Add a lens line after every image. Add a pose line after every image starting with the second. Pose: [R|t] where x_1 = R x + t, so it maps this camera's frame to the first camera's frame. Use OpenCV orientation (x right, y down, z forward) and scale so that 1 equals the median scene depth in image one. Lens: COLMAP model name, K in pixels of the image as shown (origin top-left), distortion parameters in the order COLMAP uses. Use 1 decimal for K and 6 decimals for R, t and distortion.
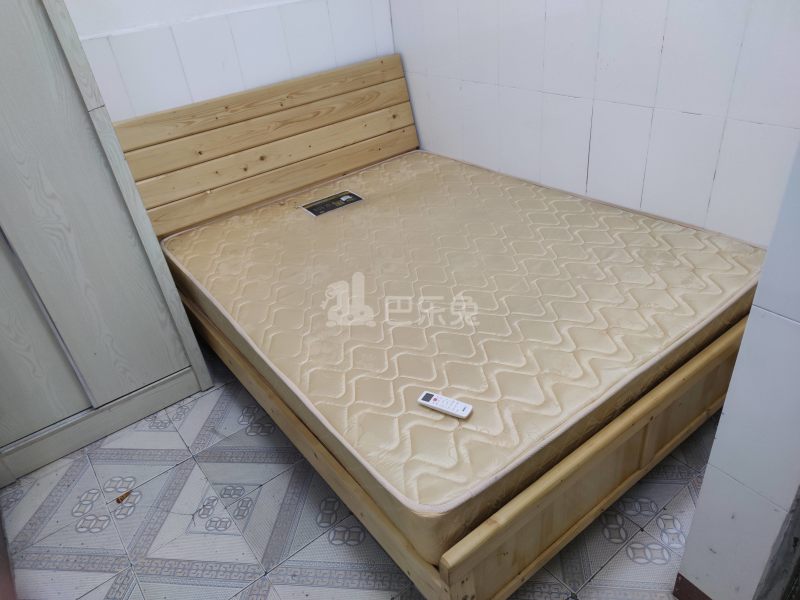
lens RADIAL K [[559.1, 0, 400.7], [0, 559.1, 304.8], [0, 0, 1]] dist [0.029563, -0.022304]
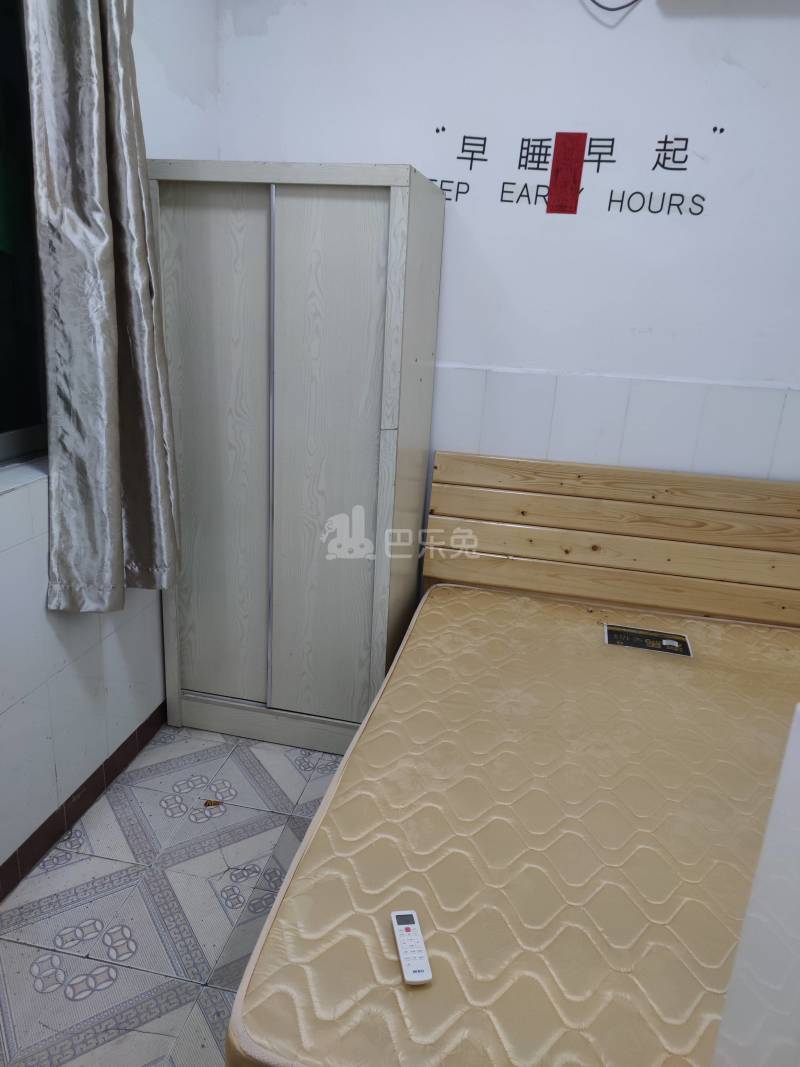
lens RADIAL K [[745.7, 0, 403.7], [0, 745.7, 531.0], [0, 0, 1]] dist [0.029563, -0.022304]
pose [[0.645651, 0.360450, -0.673209, 0.278742], [-0.515255, 0.856293, -0.035686, -0.115464], [0.563602, 0.369915, 0.738591, 0.093519]]
